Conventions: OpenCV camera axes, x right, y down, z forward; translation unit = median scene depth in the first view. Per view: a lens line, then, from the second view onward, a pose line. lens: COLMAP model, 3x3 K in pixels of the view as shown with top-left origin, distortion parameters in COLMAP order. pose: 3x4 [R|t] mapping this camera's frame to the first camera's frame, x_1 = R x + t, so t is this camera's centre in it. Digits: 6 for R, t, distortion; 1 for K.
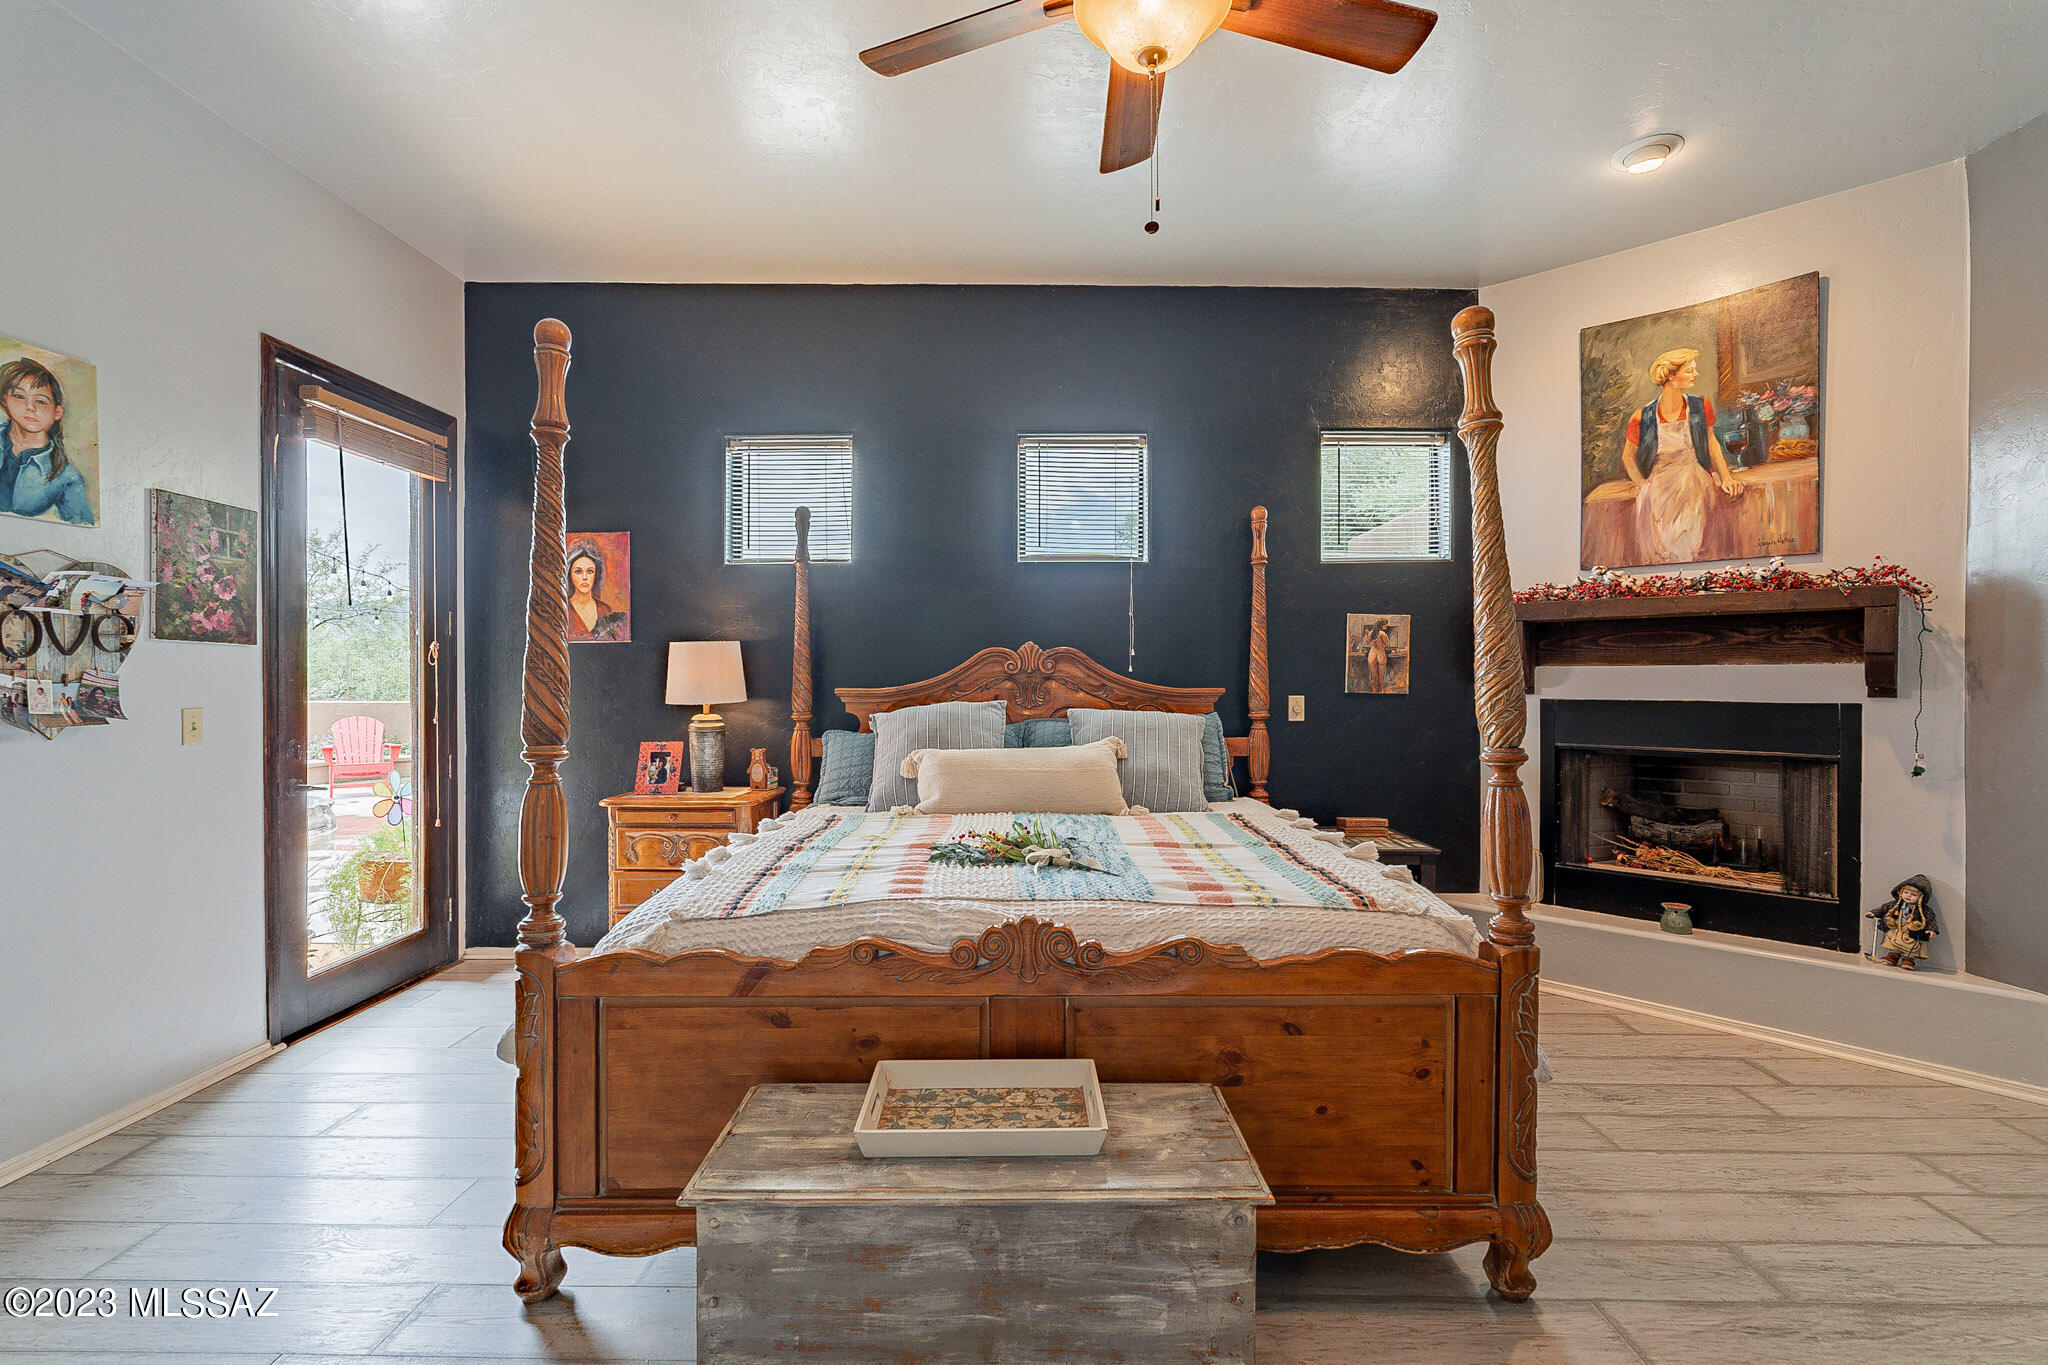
lens RADIAL K [[909.7, 0, 1019.6], [0, 909.7, 684.3], [0, 0, 1]] dist [-0.001465, 0.000304]
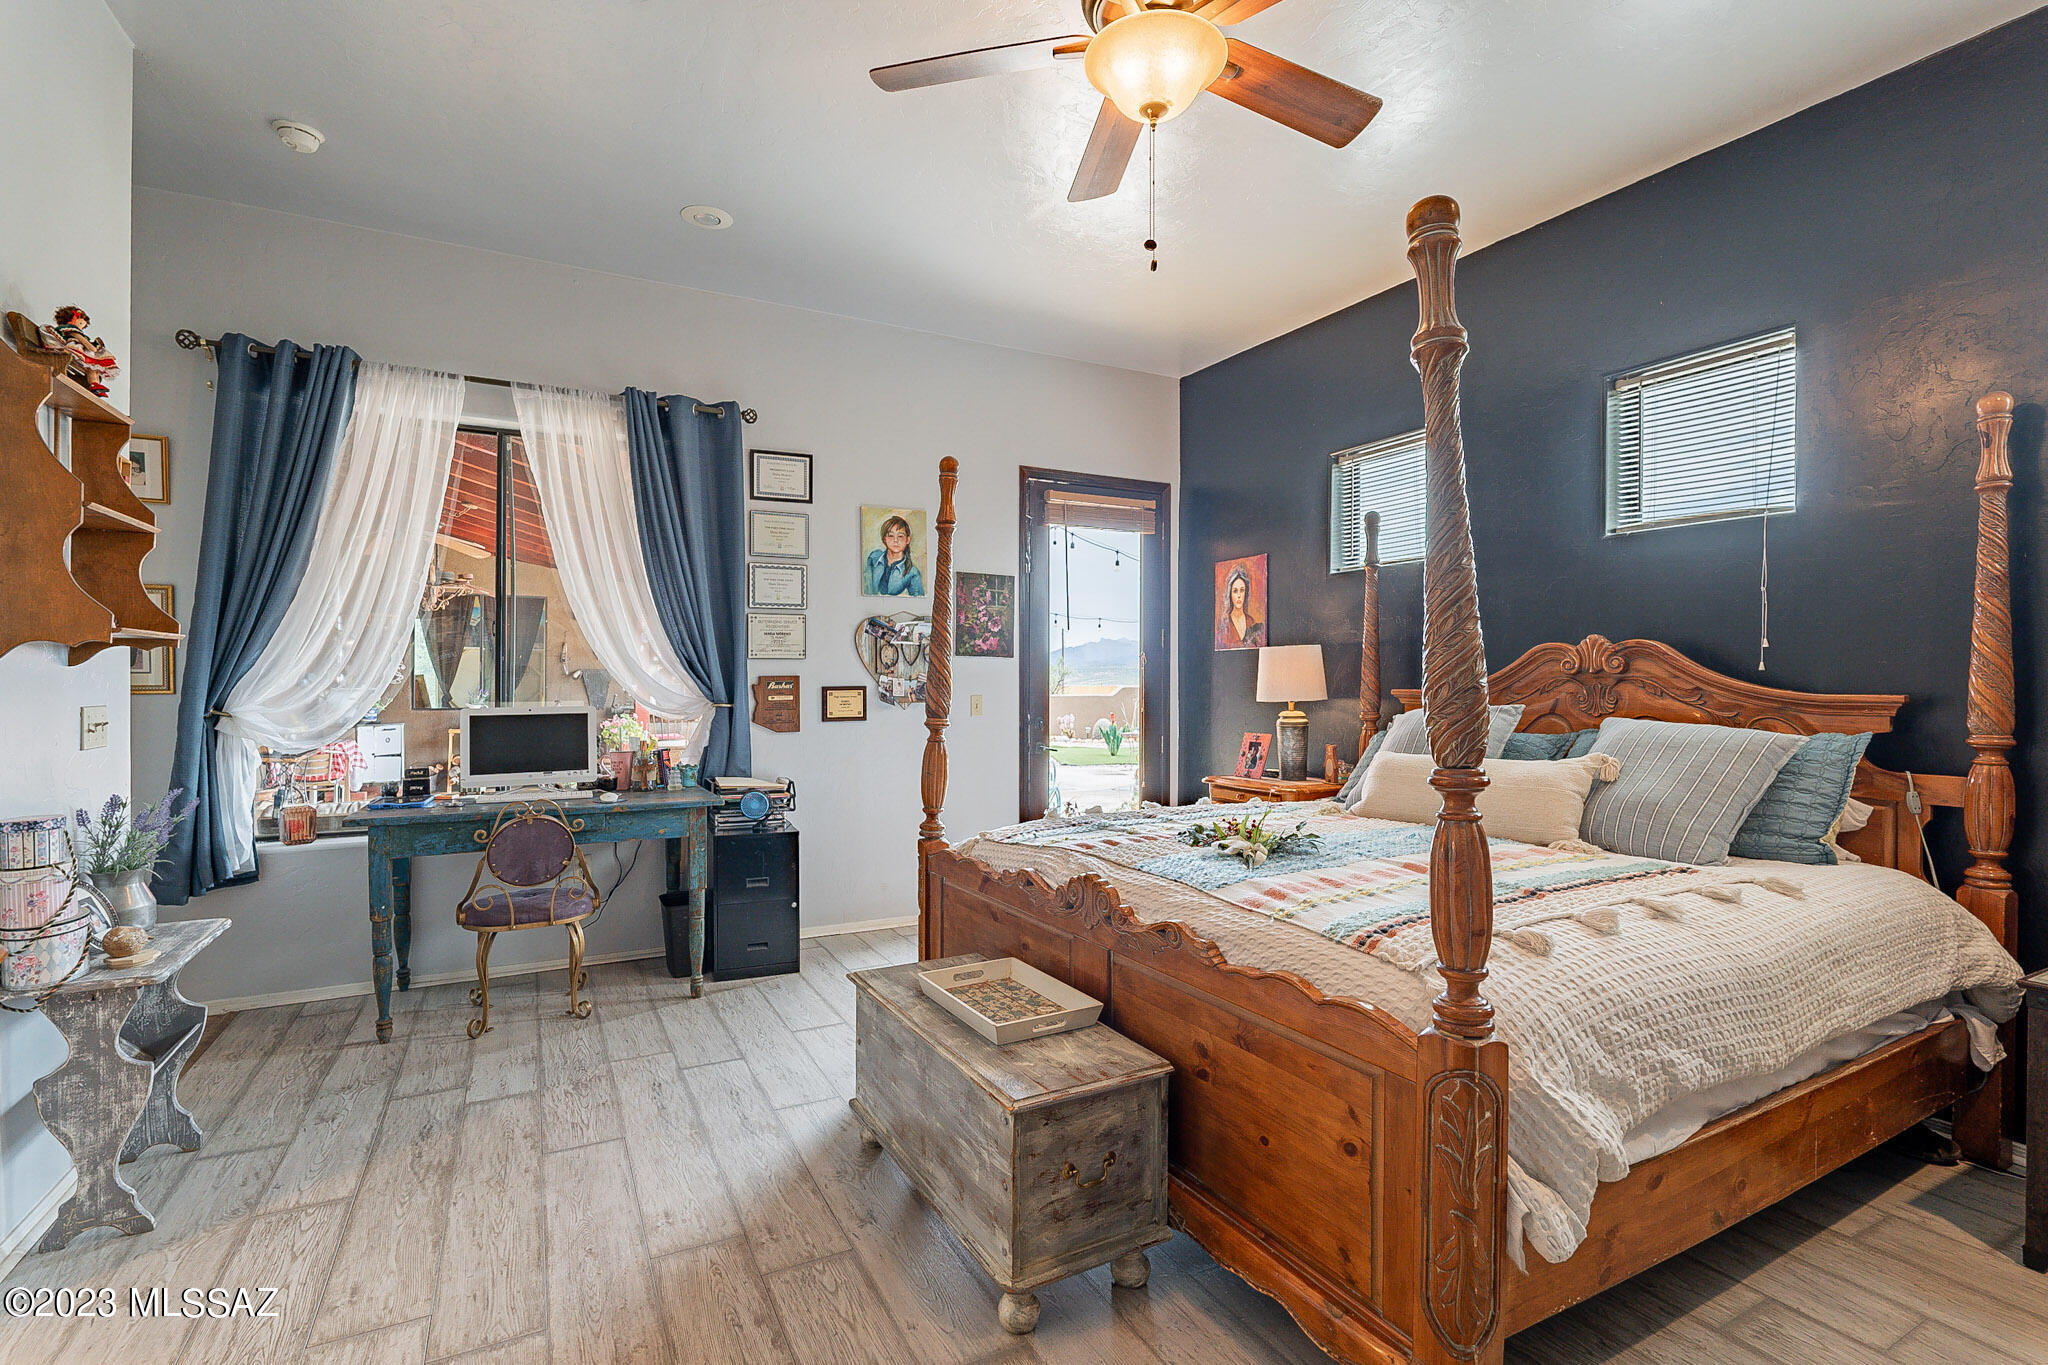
lens RADIAL K [[934.2, 0, 1024.3], [0, 934.2, 681.0], [0, 0, 1]] dist [-0.001091, 0.000080]
pose [[0.493171, 0.003257, -0.869926, 0.526250], [-0.009178, 0.999957, -0.001460, 0.000760], [0.869884, 0.008704, 0.493179, 0.156970]]
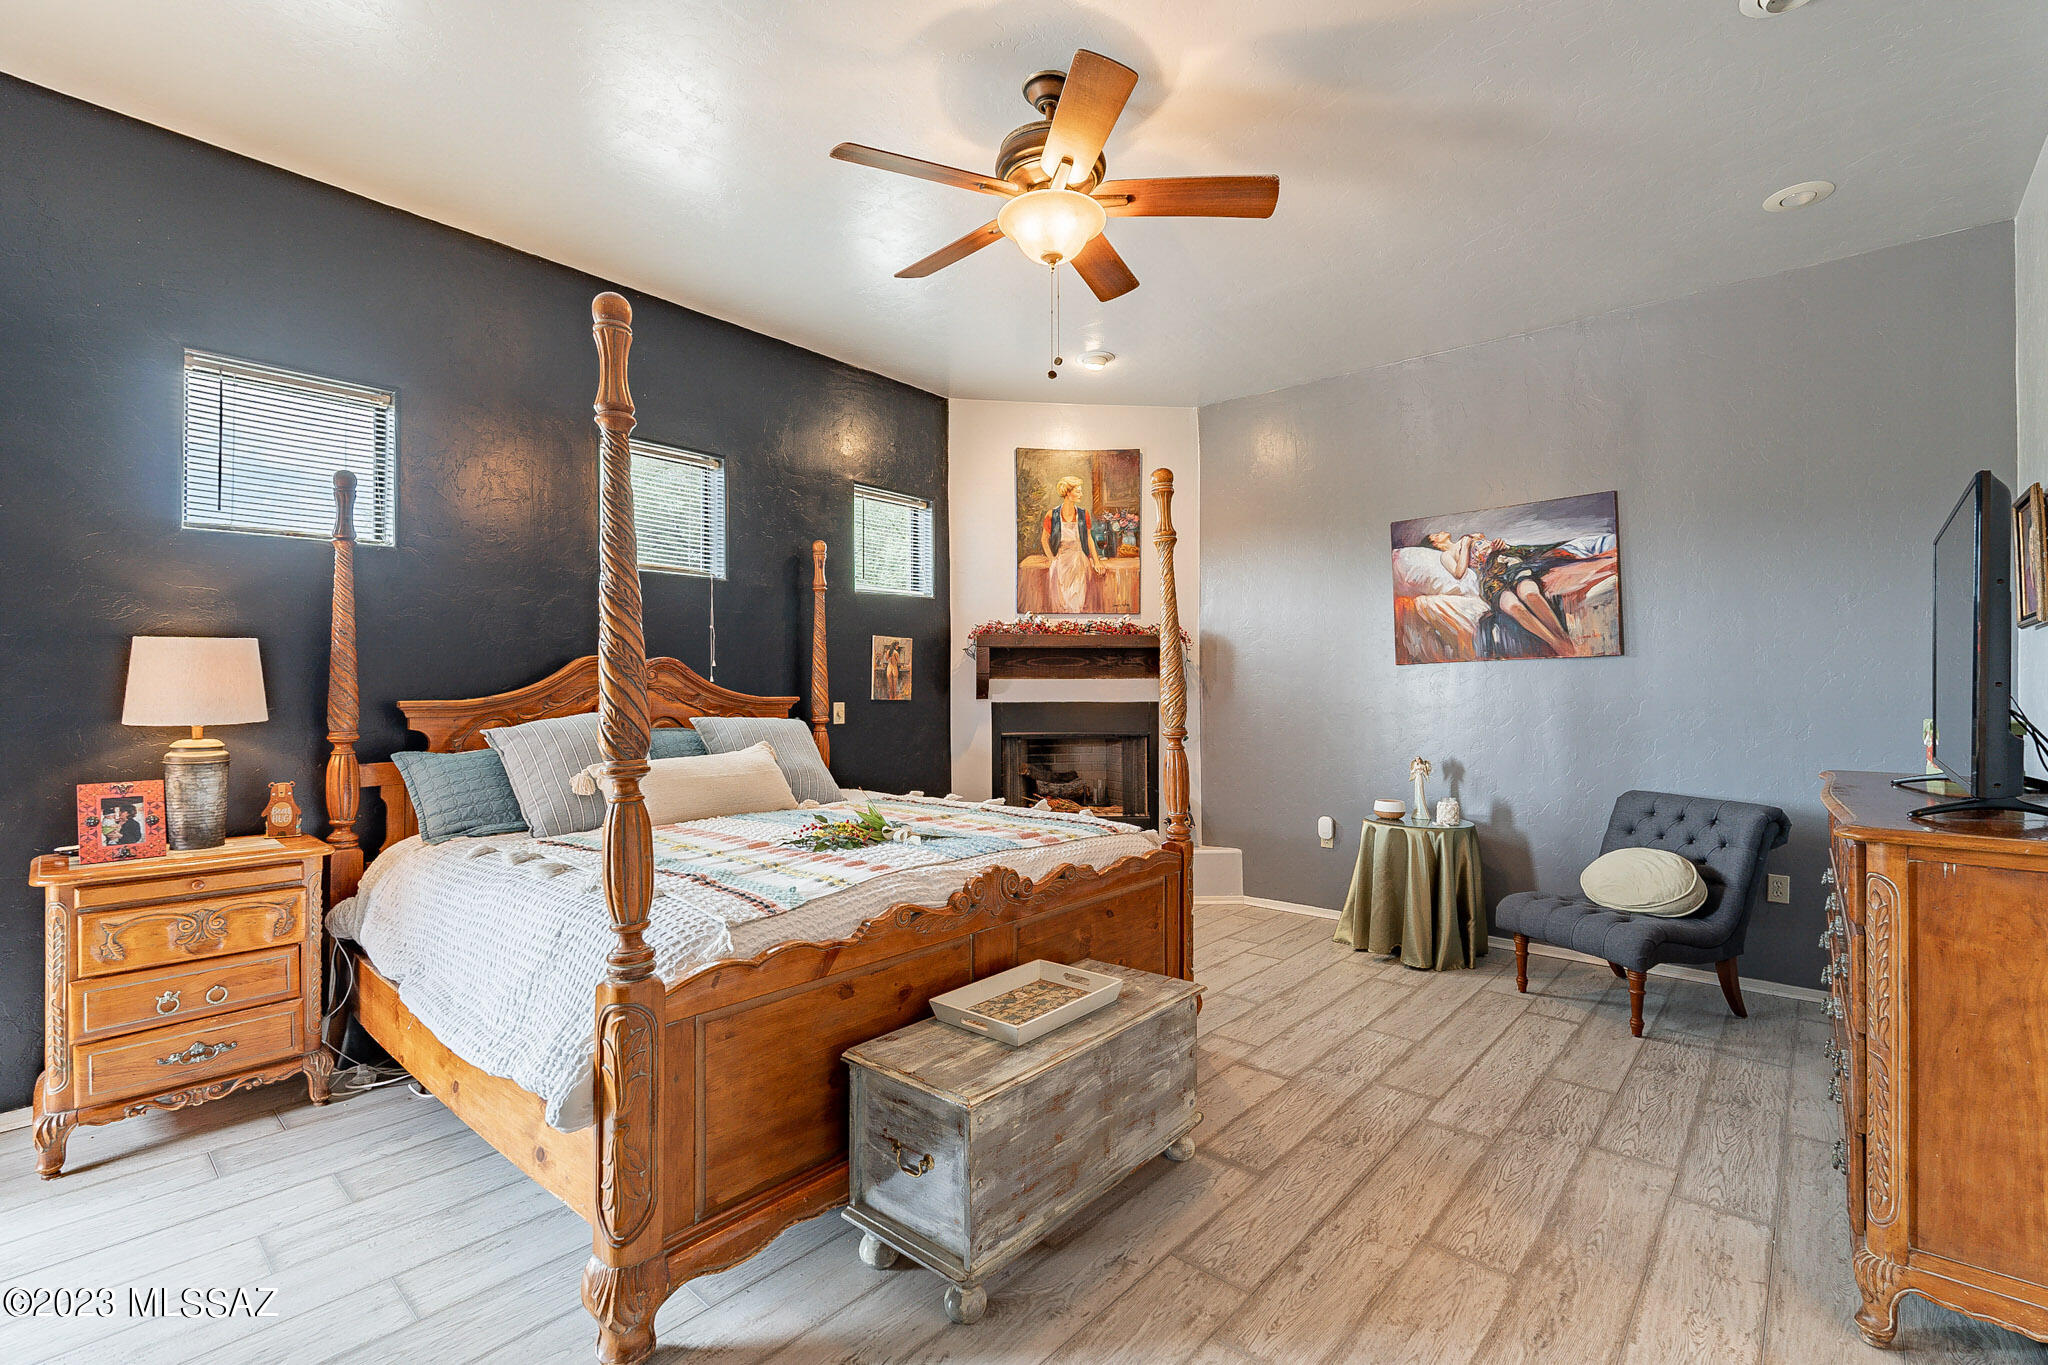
lens RADIAL K [[909.7, 0, 1014.6], [0, 909.7, 683.0], [0, 0, 1]] dist [-0.001465, 0.000304]
pose [[0.656134, 0.002541, 0.754640, -0.492412], [0.007568, 0.999922, -0.009947, 0.000703], [-0.754607, 0.012238, 0.656063, 0.052012]]
